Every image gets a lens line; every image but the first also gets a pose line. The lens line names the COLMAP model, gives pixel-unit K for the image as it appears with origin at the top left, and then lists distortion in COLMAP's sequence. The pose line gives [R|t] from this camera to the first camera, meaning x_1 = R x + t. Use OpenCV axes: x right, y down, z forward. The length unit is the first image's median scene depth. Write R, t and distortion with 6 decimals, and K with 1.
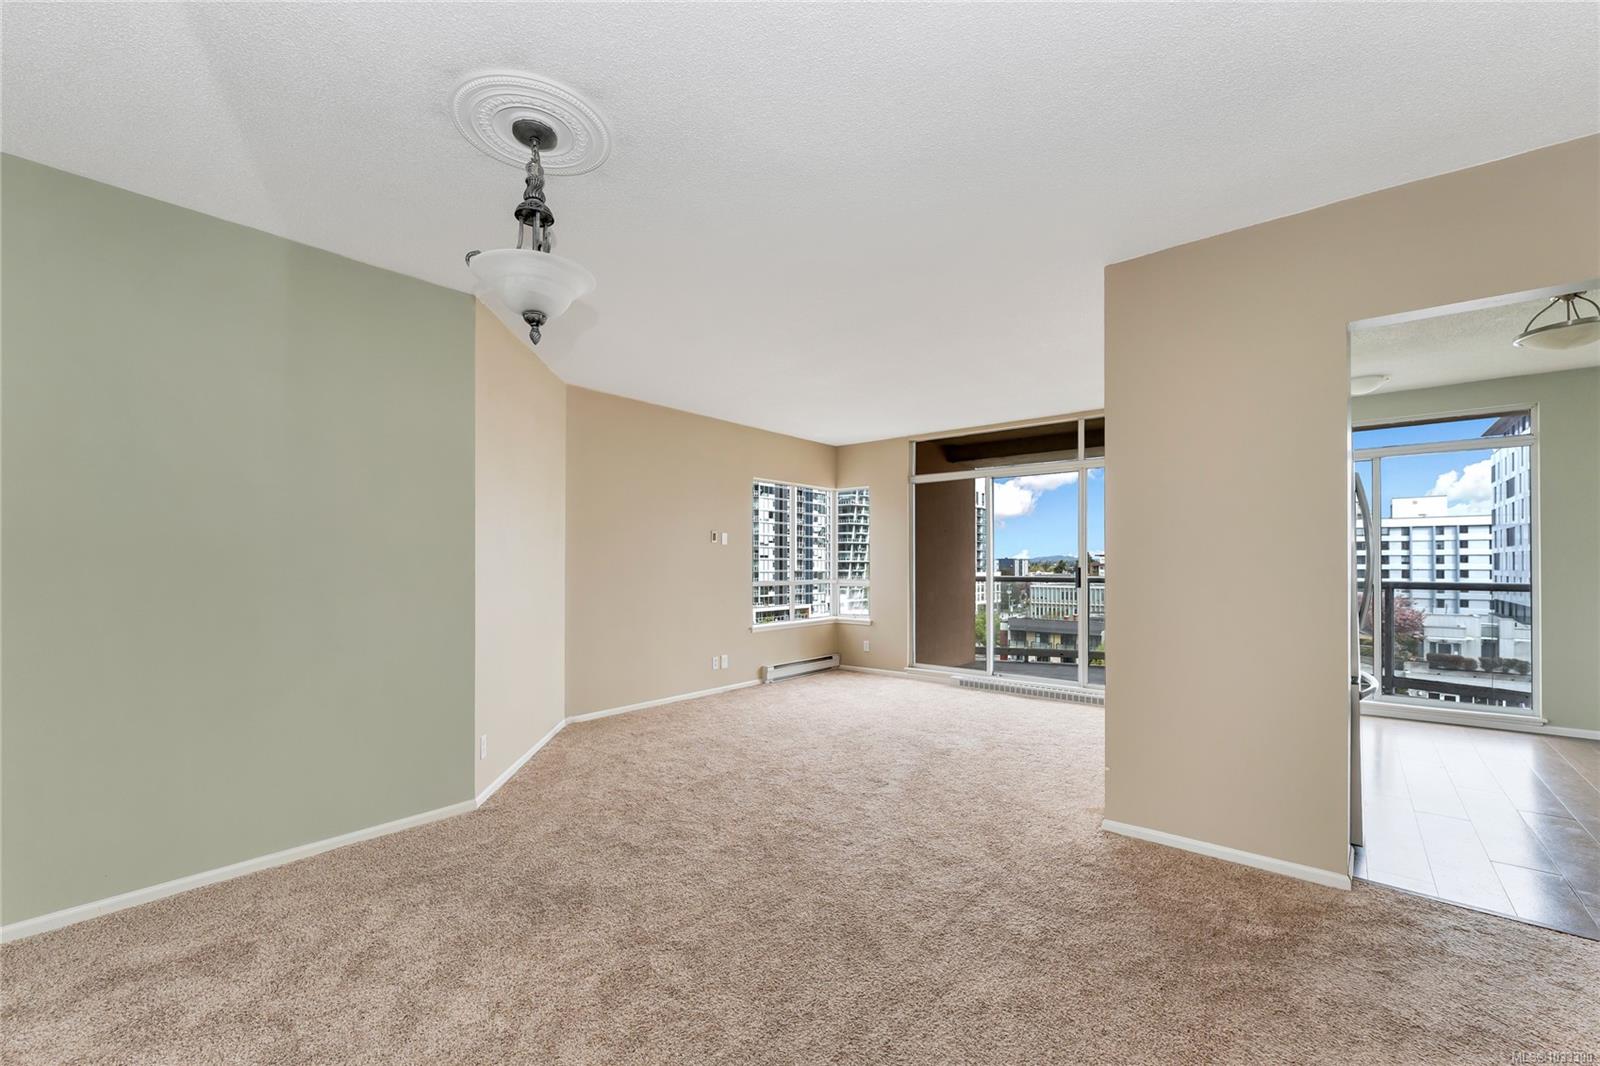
lens RADIAL K [[652.4, 0, 795.9], [0, 652.4, 561.7], [0, 0, 1]] dist [-0.000717, -0.000060]
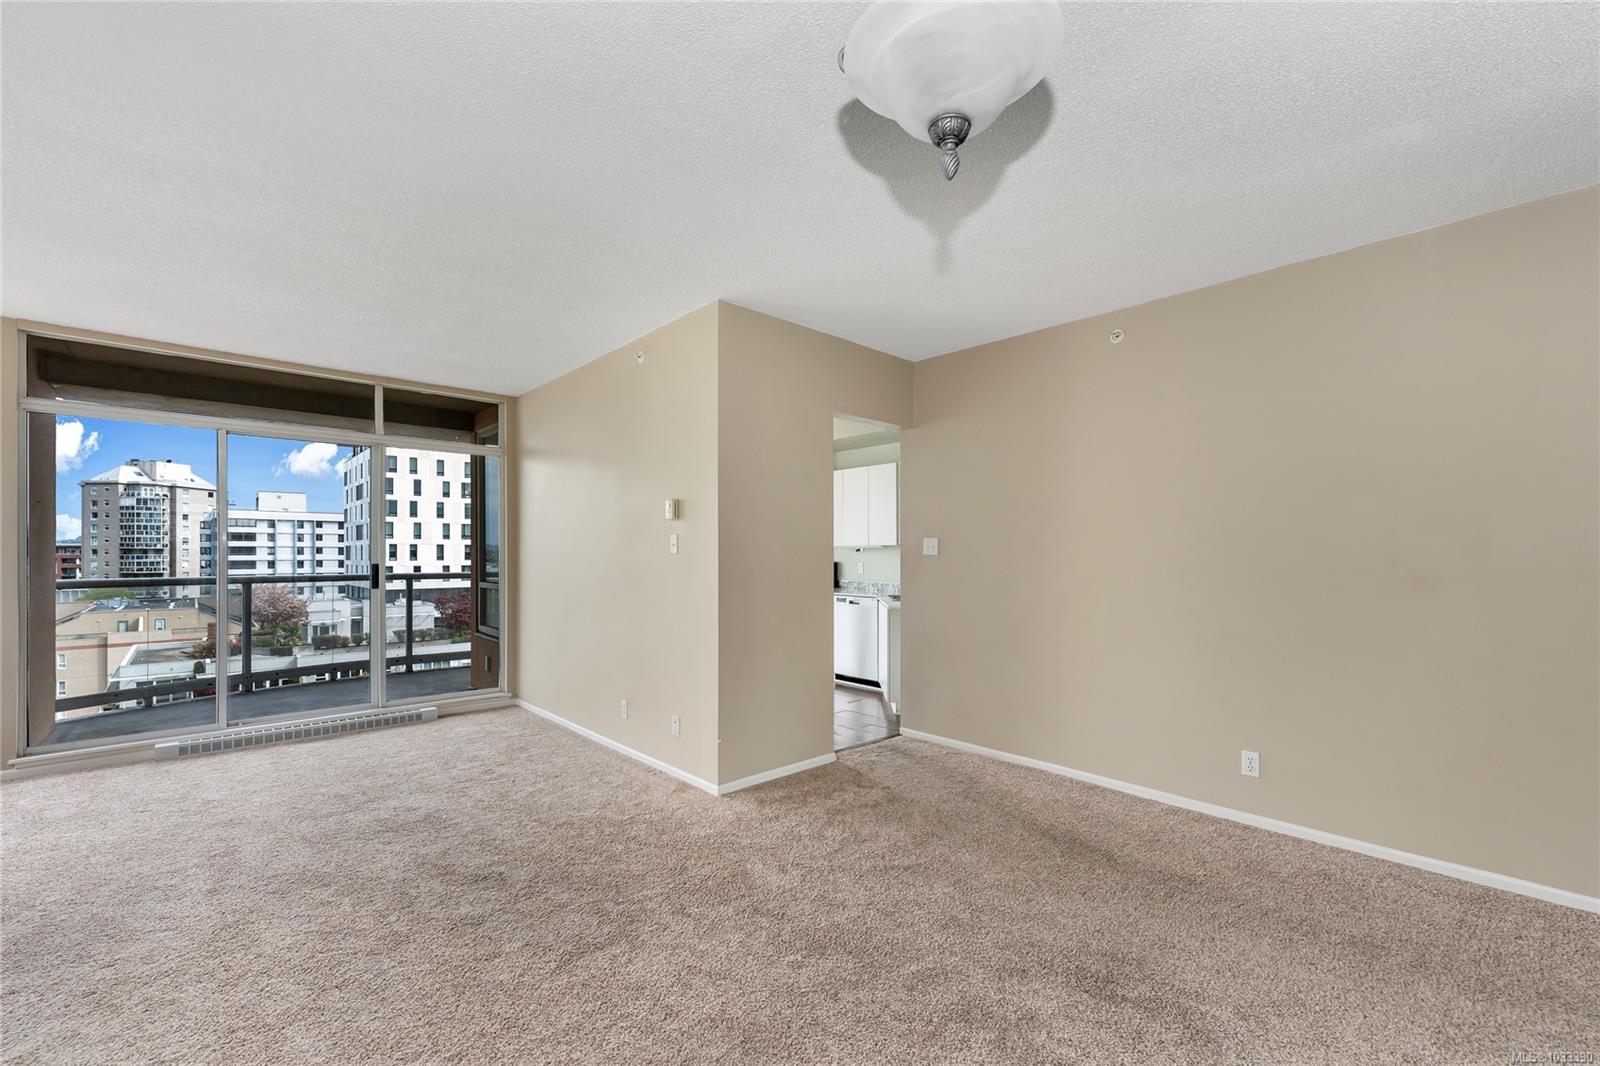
lens RADIAL K [[663.0, 0, 801.8], [0, 663.0, 551.6], [0, 0, 1]] dist [0.000920, 0.000324]
pose [[0.126793, 0.003546, 0.991923, -0.023859], [-0.002043, 0.999992, -0.003314, -0.000362], [-0.991927, -0.001606, 0.126800, 0.025873]]
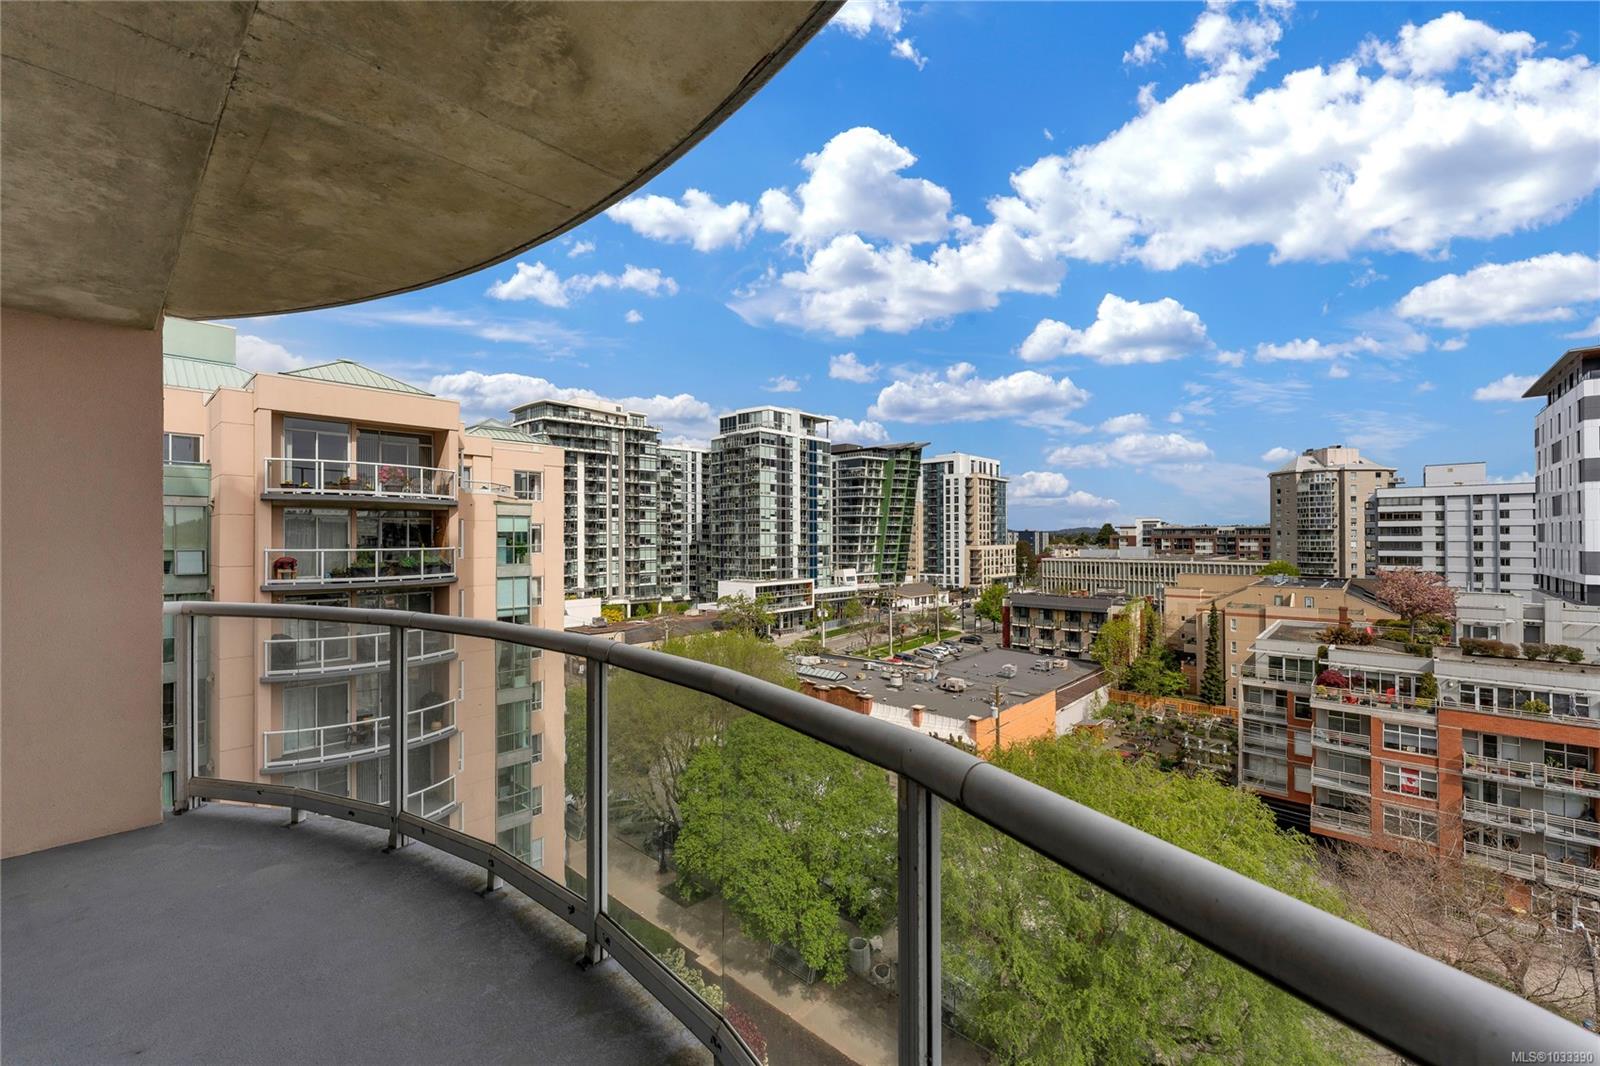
lens RADIAL K [[641.6, 0, 800.0], [0, 641.6, 533.0], [0, 0, 1]] dist [0.000418, -0.000034]
pose [[0.999358, -0.004055, -0.035611, 0.068803], [0.003964, 0.999989, -0.002638, -0.001994], [0.035621, 0.002495, 0.999362, 0.063773]]
